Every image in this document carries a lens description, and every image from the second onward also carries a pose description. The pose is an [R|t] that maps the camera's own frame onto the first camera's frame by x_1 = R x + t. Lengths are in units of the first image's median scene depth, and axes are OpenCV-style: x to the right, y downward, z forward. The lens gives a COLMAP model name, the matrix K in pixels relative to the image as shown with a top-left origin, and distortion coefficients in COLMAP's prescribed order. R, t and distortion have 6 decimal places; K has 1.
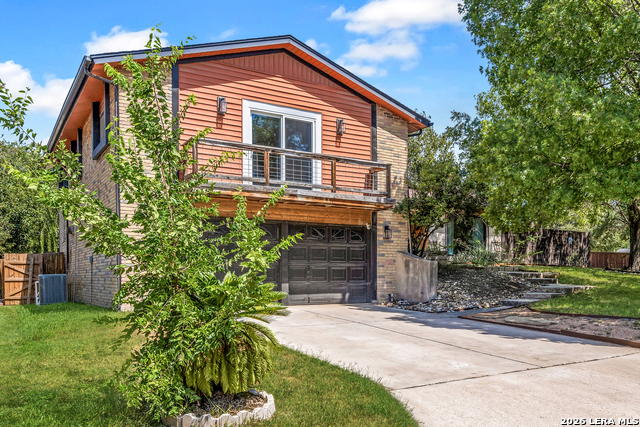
lens RADIAL K [[508.1, 0, 320.0], [0, 508.1, 216.2], [0, 0, 1]] dist [0.005890, 0.000232]
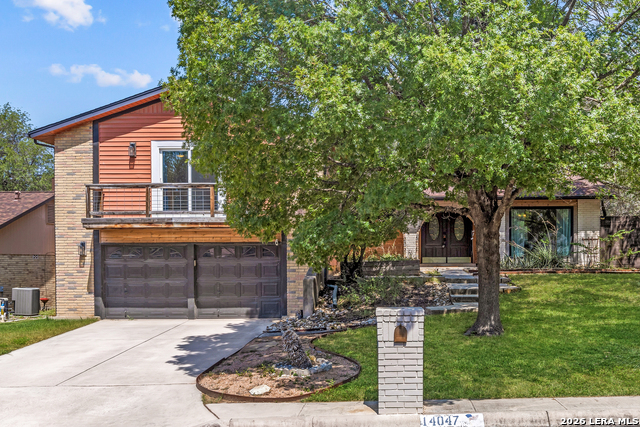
lens RADIAL K [[559.2, 0, 319.6], [0, 559.2, 211.2], [0, 0, 1]] dist [-0.019122, -0.003246]
pose [[0.855245, -0.058545, -0.514907, 0.838834], [0.070739, 0.997487, 0.004082, -0.046510], [0.513373, -0.039915, 0.857237, 0.090867]]
